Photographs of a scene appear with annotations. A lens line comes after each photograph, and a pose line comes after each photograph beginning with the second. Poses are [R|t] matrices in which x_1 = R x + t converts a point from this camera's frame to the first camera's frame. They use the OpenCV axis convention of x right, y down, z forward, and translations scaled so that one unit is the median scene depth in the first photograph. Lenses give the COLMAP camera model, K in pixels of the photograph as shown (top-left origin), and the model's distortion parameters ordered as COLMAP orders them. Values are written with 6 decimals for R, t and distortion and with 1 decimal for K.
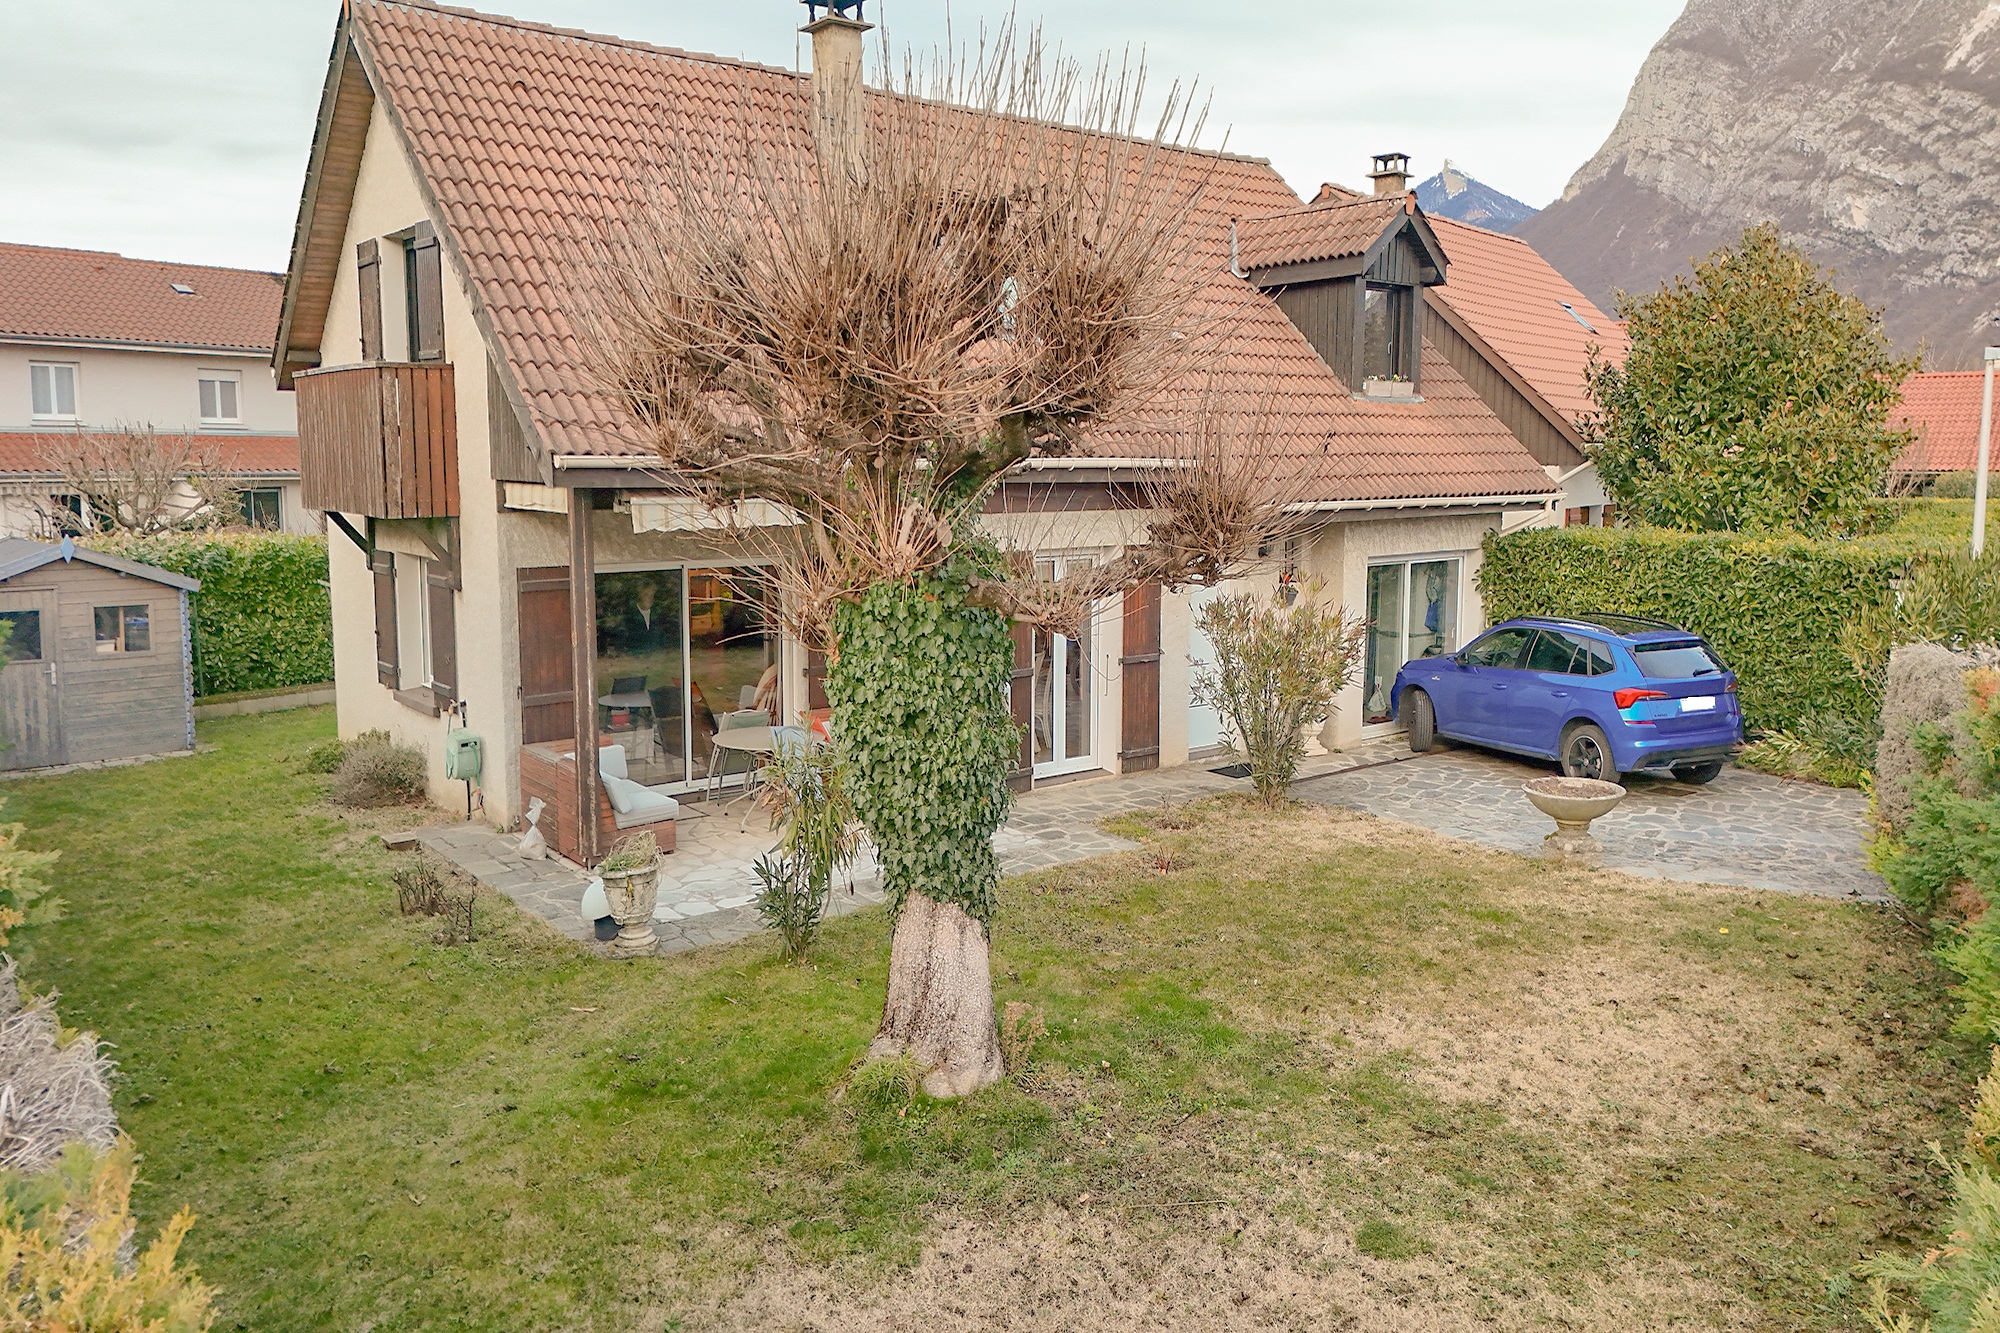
lens RADIAL K [[1494.0, 0, 998.0], [0, 1494.0, 564.8], [0, 0, 1]] dist [0.044830, -0.004096]
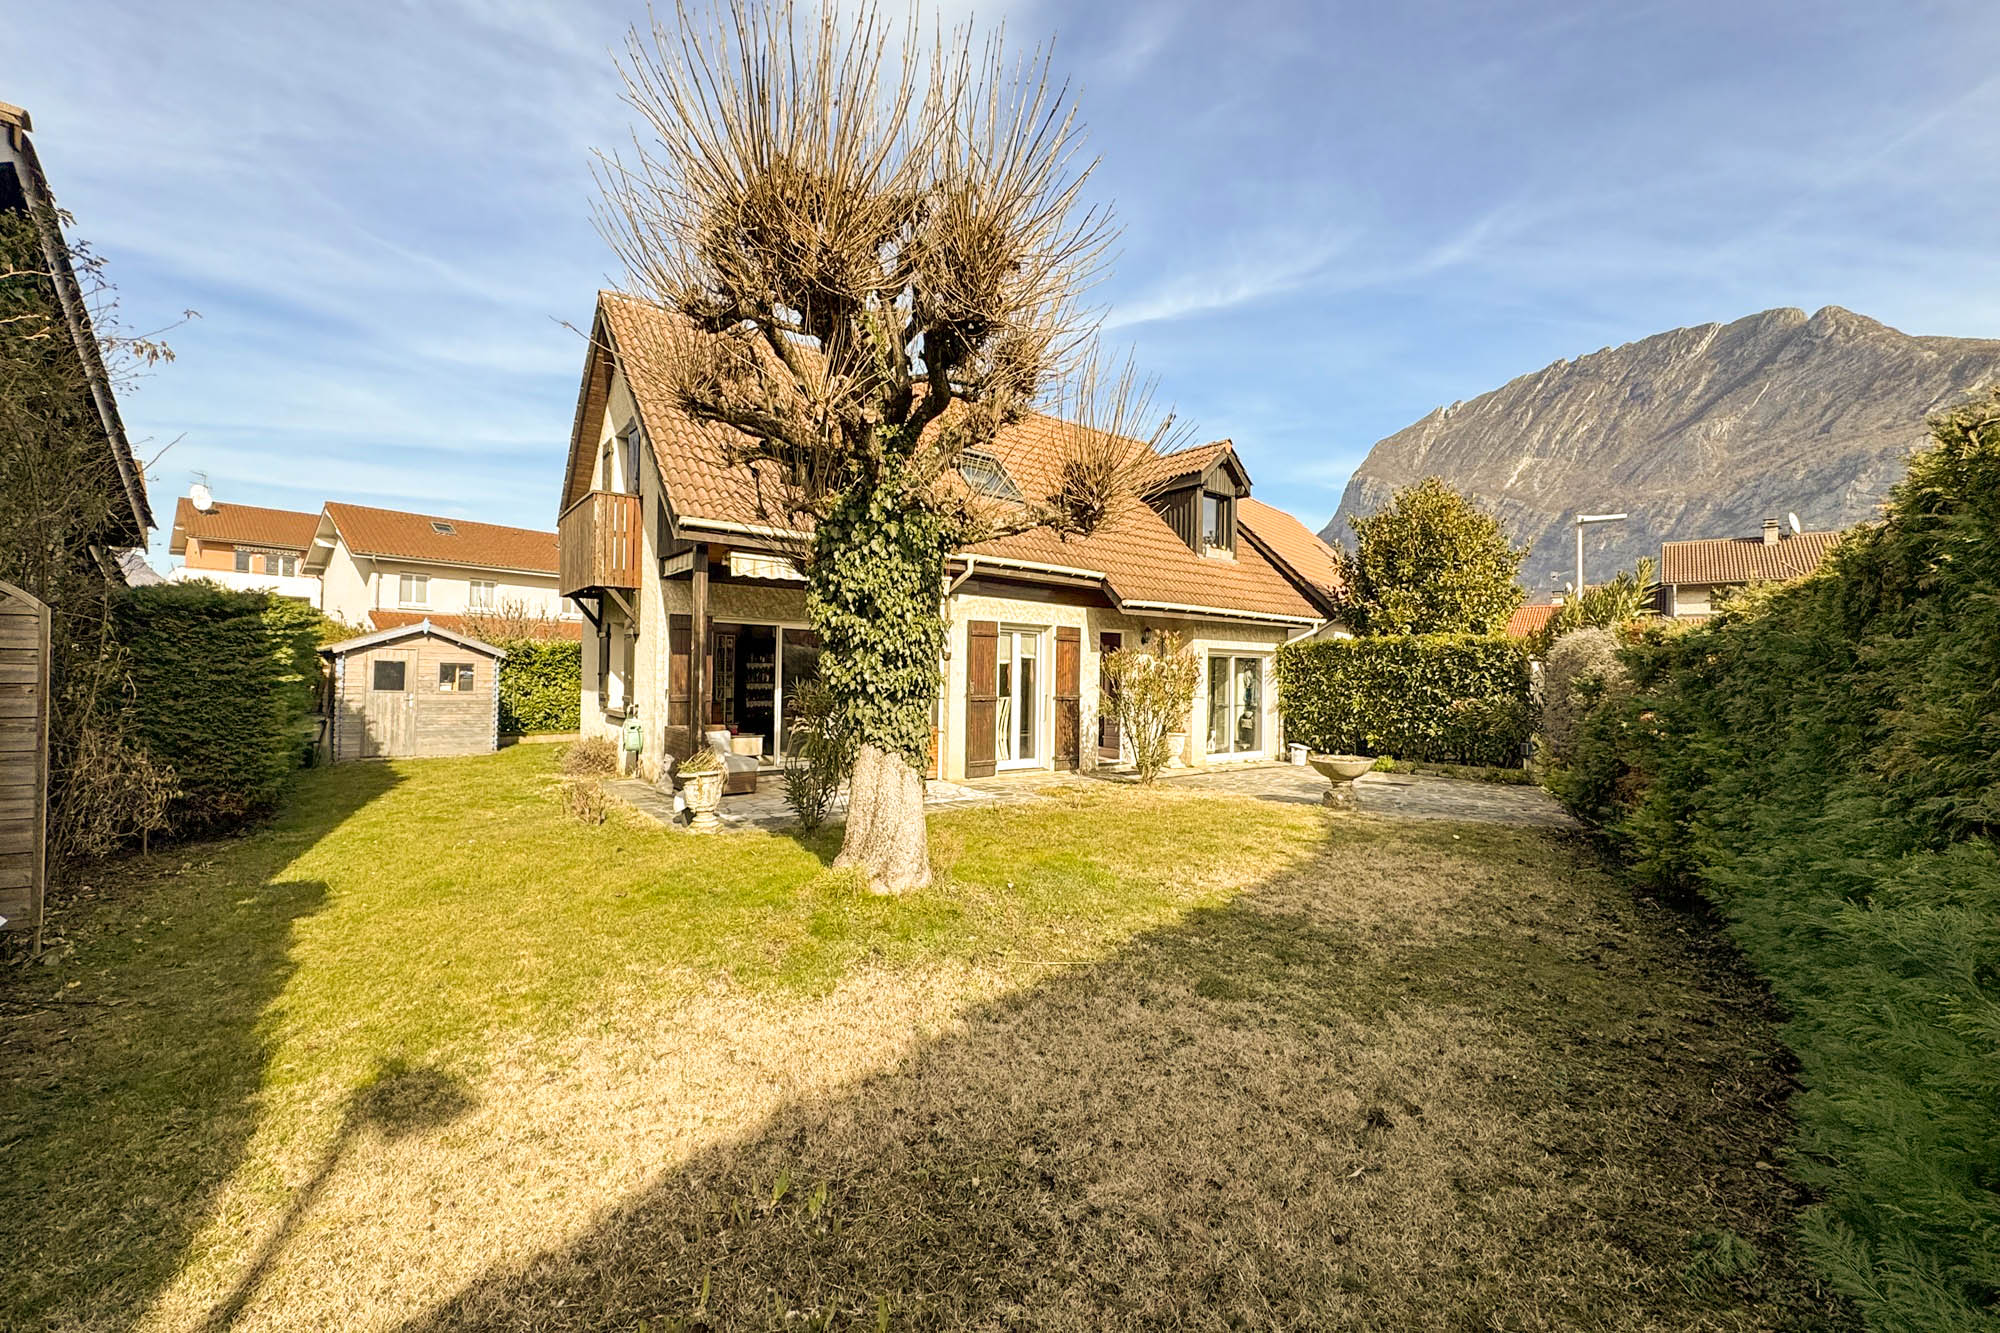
lens RADIAL K [[793.7, 0, 1000.5], [0, 793.7, 646.5], [0, 0, 1]] dist [-0.001624, -0.000113]
pose [[0.999773, 0.010264, -0.018671, 0.054164], [-0.012437, 0.992666, -0.120250, 0.153302], [0.017300, 0.120455, 0.992568, 0.198866]]
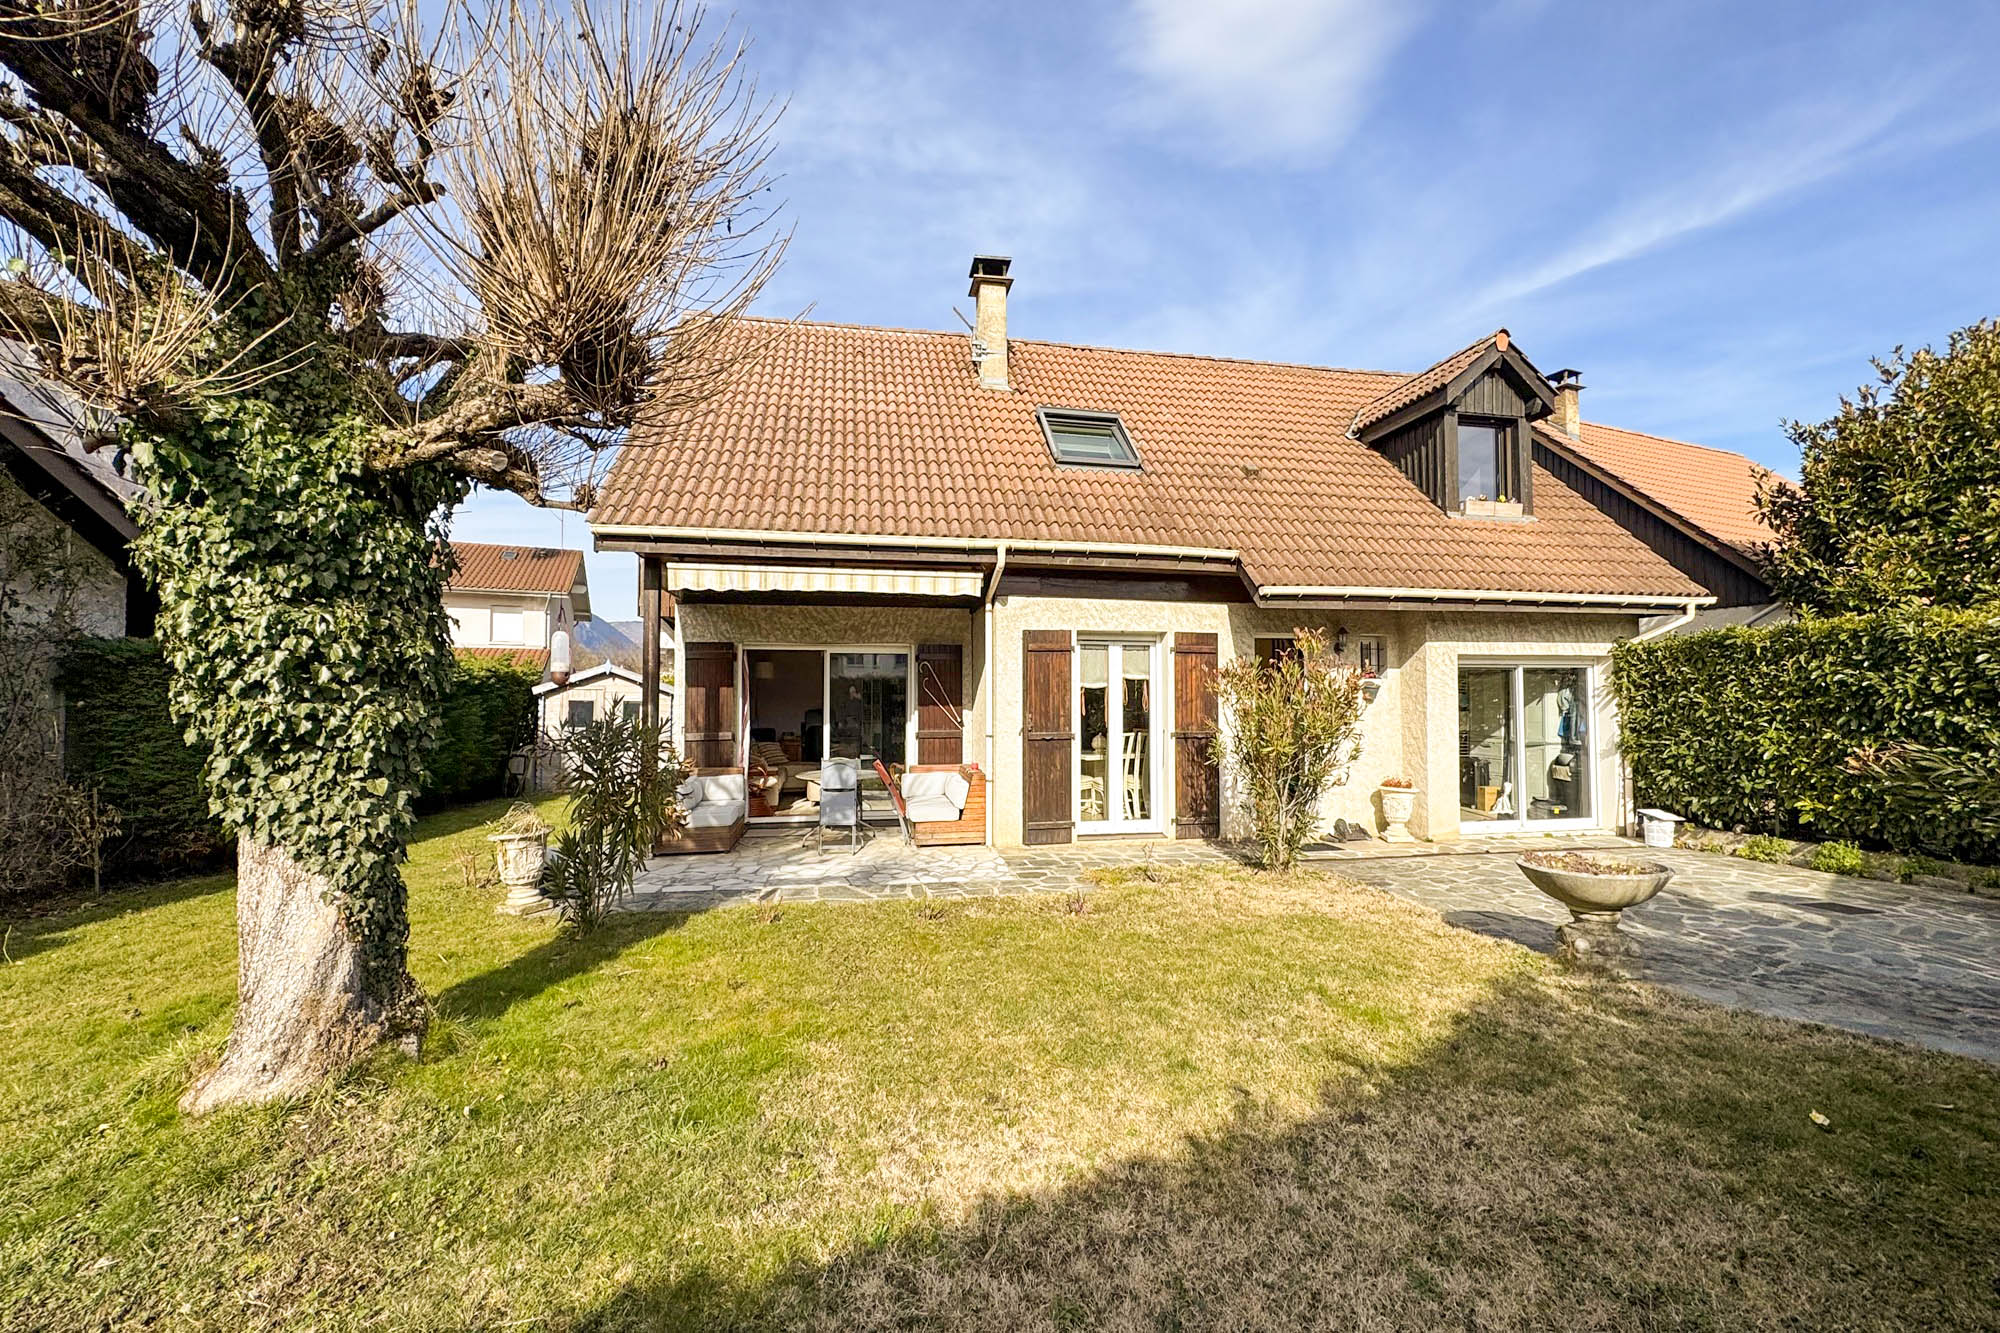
lens RADIAL K [[782.1, 0, 1029.4], [0, 782.1, 664.9], [0, 0, 1]] dist [-0.001308, -0.000063]
pose [[0.884416, -0.029869, -0.465742, 0.360696], [-0.031622, 0.991821, -0.123656, 0.120208], [0.465626, 0.124091, 0.876238, 0.581464]]
